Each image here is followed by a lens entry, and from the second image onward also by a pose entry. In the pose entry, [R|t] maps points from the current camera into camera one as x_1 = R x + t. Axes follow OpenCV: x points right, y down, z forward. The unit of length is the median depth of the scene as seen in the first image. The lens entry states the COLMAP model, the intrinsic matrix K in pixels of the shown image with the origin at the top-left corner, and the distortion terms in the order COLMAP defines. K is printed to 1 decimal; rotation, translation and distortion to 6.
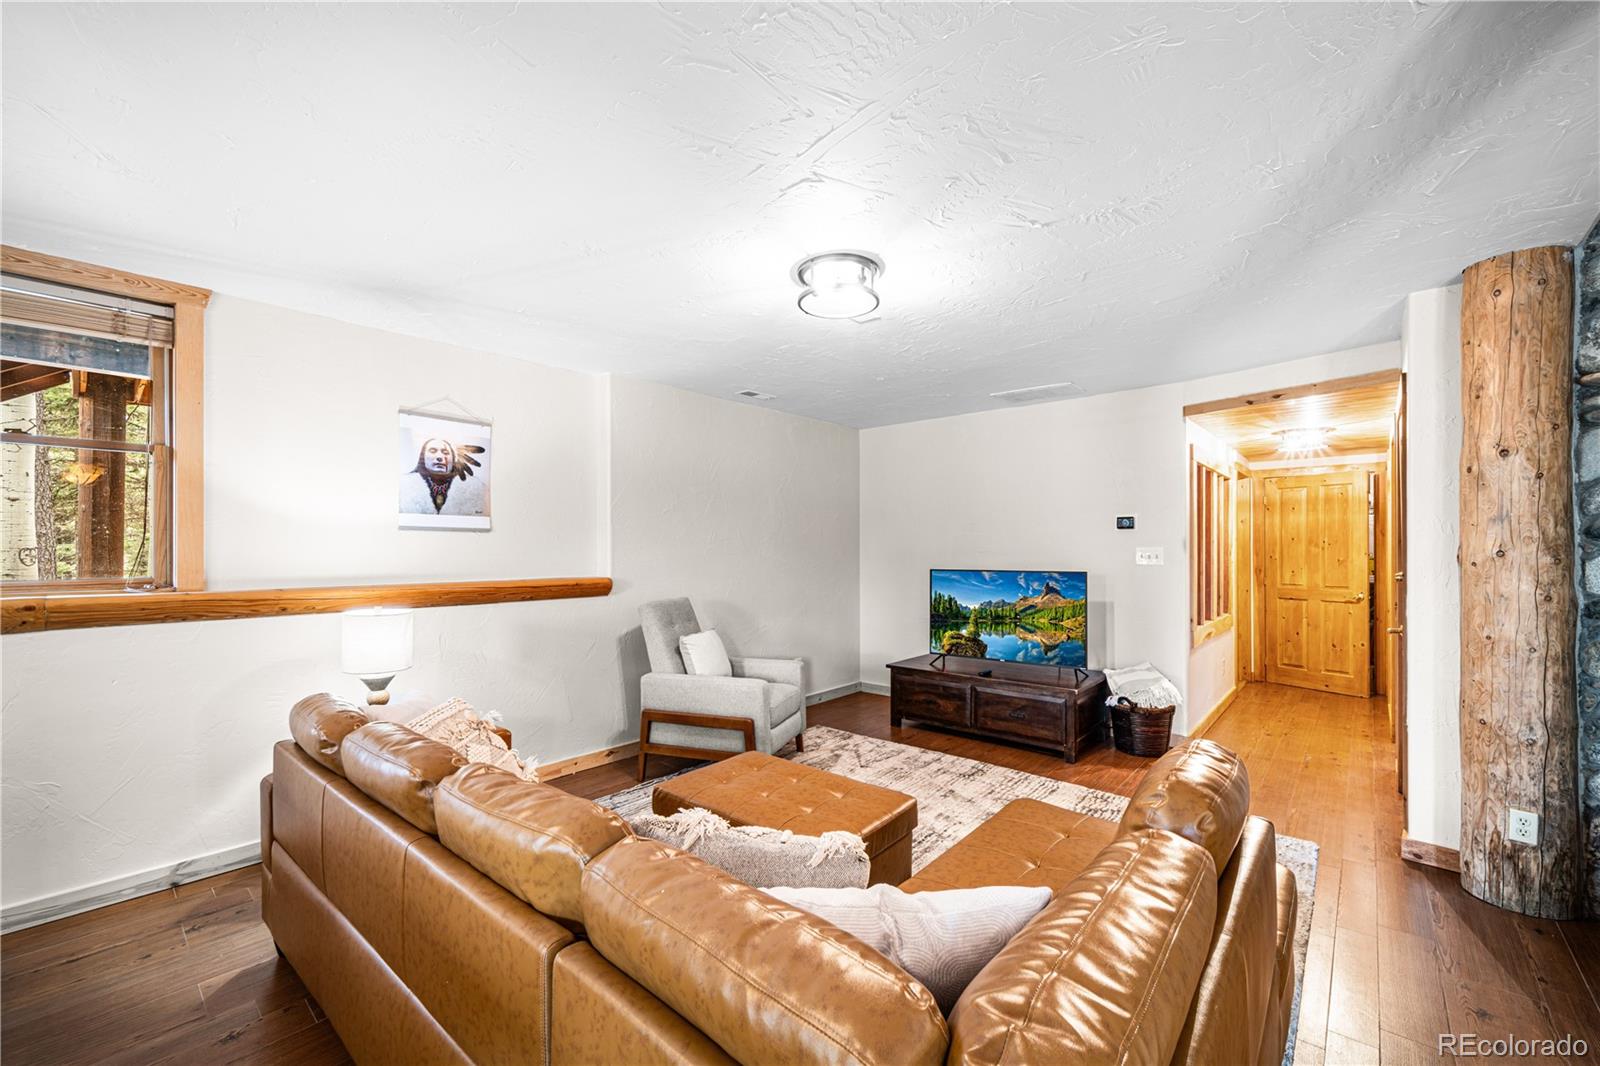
lens RADIAL K [[664.2, 0, 803.5], [0, 664.2, 538.0], [0, 0, 1]] dist [0.000887, -0.001938]
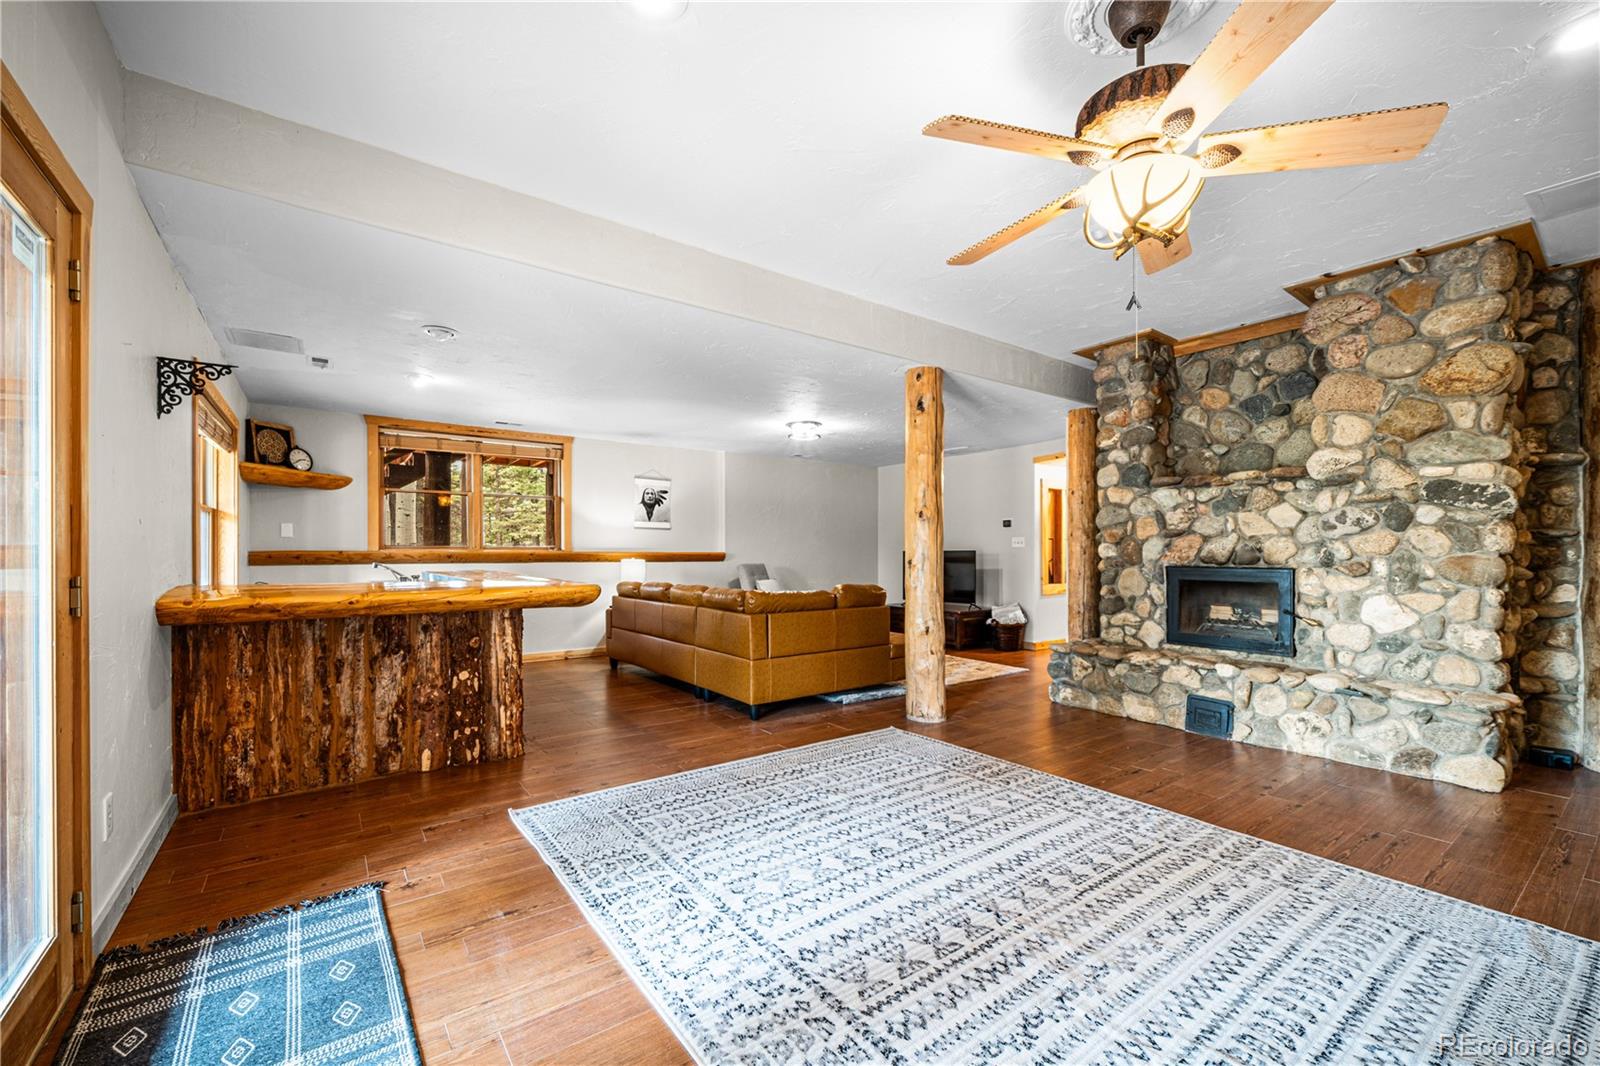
lens RADIAL K [[664.2, 0, 802.0], [0, 664.2, 531.7], [0, 0, 1]] dist [0.000887, -0.001938]
pose [[0.979865, -0.005037, -0.199599, 0.400582], [0.002103, 0.999887, -0.014910, 0.032527], [0.199651, 0.014190, 0.979764, -1.089185]]
